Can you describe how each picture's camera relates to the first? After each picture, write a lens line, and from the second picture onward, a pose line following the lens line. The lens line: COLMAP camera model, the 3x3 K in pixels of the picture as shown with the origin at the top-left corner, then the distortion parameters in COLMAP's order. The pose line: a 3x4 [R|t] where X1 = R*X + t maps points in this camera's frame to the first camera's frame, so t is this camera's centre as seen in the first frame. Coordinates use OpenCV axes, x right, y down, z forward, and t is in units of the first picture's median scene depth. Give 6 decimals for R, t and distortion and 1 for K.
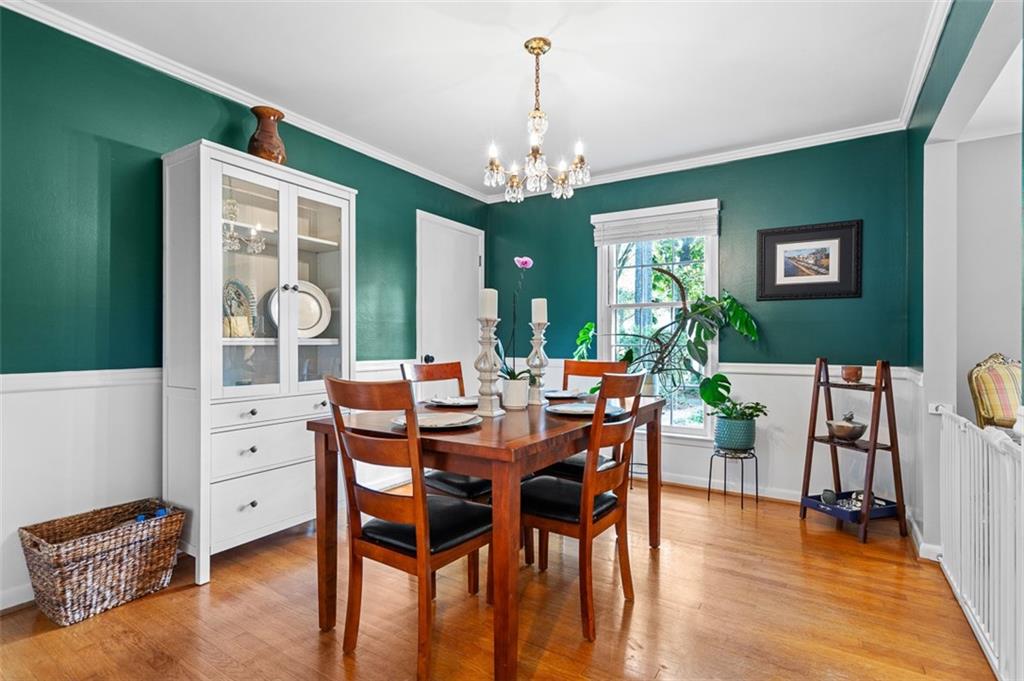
lens RADIAL K [[528.4, 0, 497.8], [0, 528.4, 331.9], [0, 0, 1]] dist [-0.000752, 0.000576]
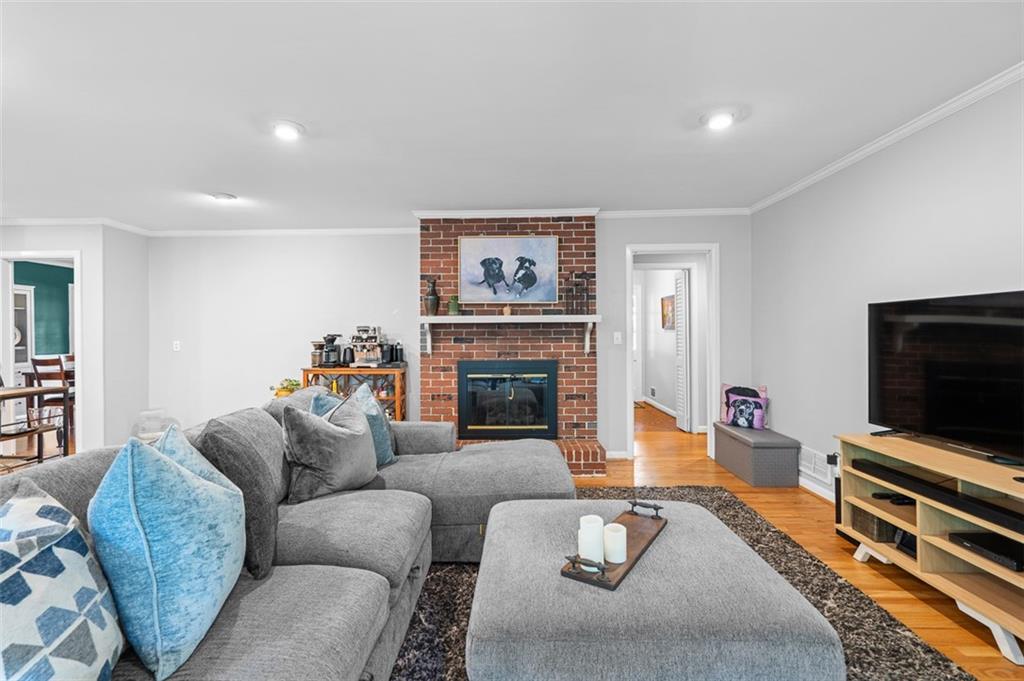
lens RADIAL K [[476.9, 0, 492.8], [0, 476.9, 333.9], [0, 0, 1]] dist [-0.001682, -0.000075]
pose [[0.851562, -0.008867, 0.524180, 0.397578], [-0.002073, 0.999792, 0.020280, -0.097253], [-0.524250, -0.018356, 0.851366, -2.066239]]
